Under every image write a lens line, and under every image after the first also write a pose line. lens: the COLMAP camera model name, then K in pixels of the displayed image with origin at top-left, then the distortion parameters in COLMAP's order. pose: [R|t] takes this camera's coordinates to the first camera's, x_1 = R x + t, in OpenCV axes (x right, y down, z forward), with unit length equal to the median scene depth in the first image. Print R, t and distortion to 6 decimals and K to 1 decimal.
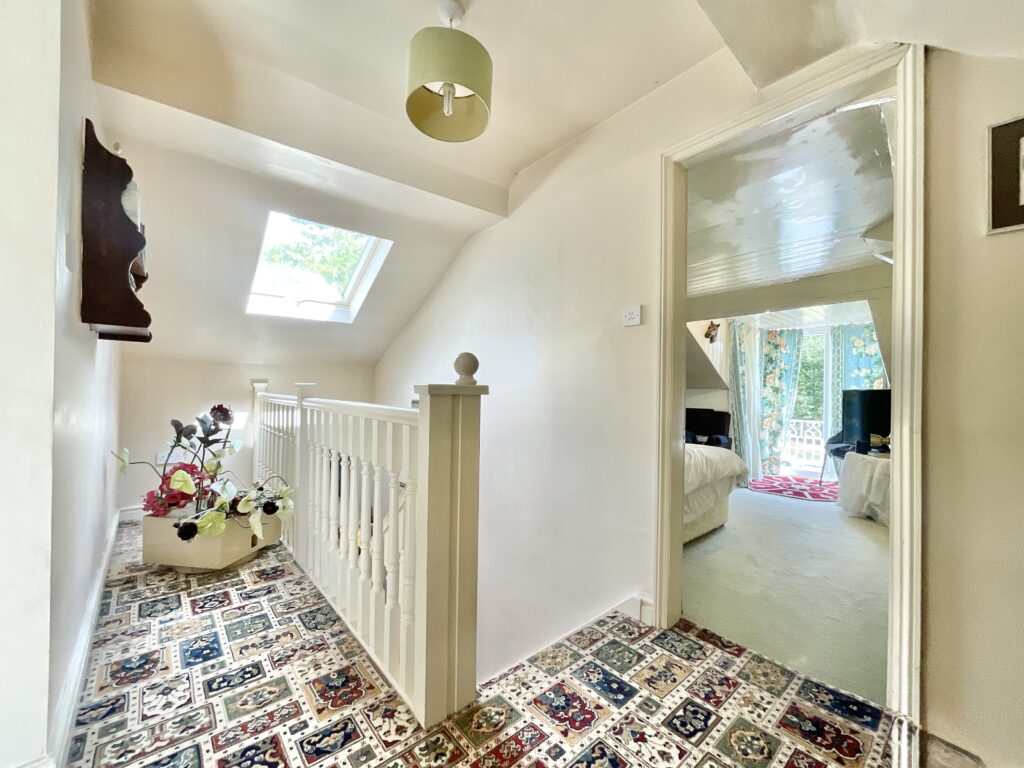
lens RADIAL K [[417.1, 0, 512.0], [0, 417.1, 385.4], [0, 0, 1]] dist [0.004499, -0.000797]
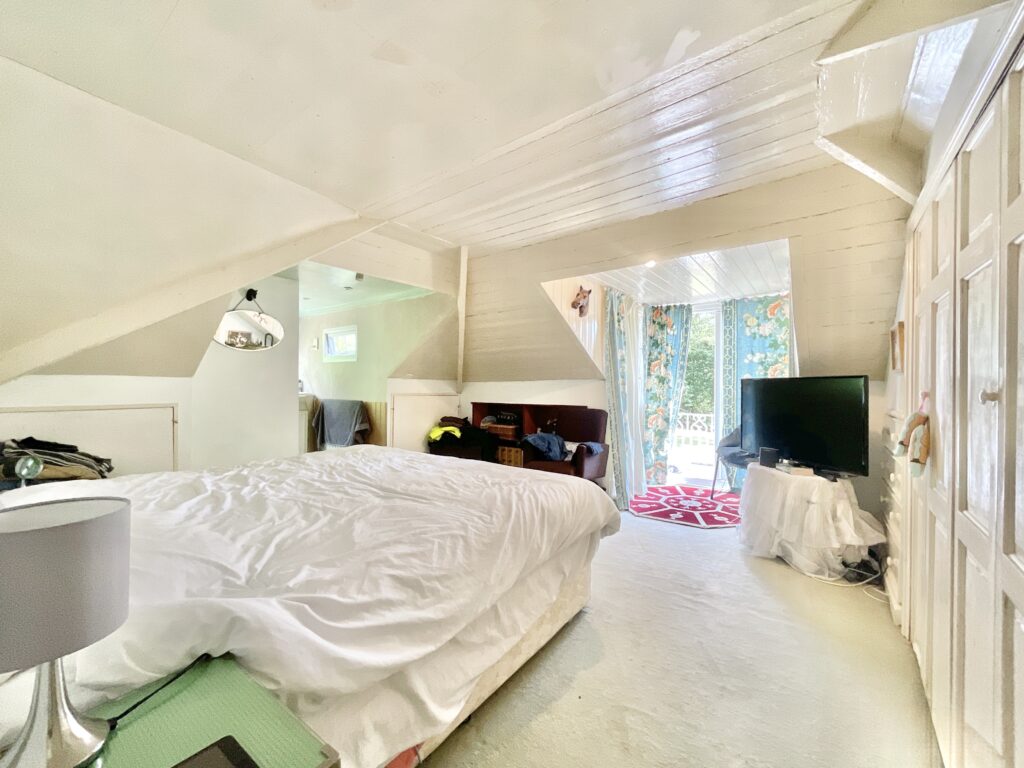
lens RADIAL K [[417.1, 0, 510.5], [0, 417.1, 384.9], [0, 0, 1]] dist [0.004499, -0.000797]
pose [[0.977179, -0.013969, 0.211956, 0.190130], [0.010502, 0.999792, 0.017474, 0.003391], [-0.212156, -0.014849, 0.977123, 0.297597]]
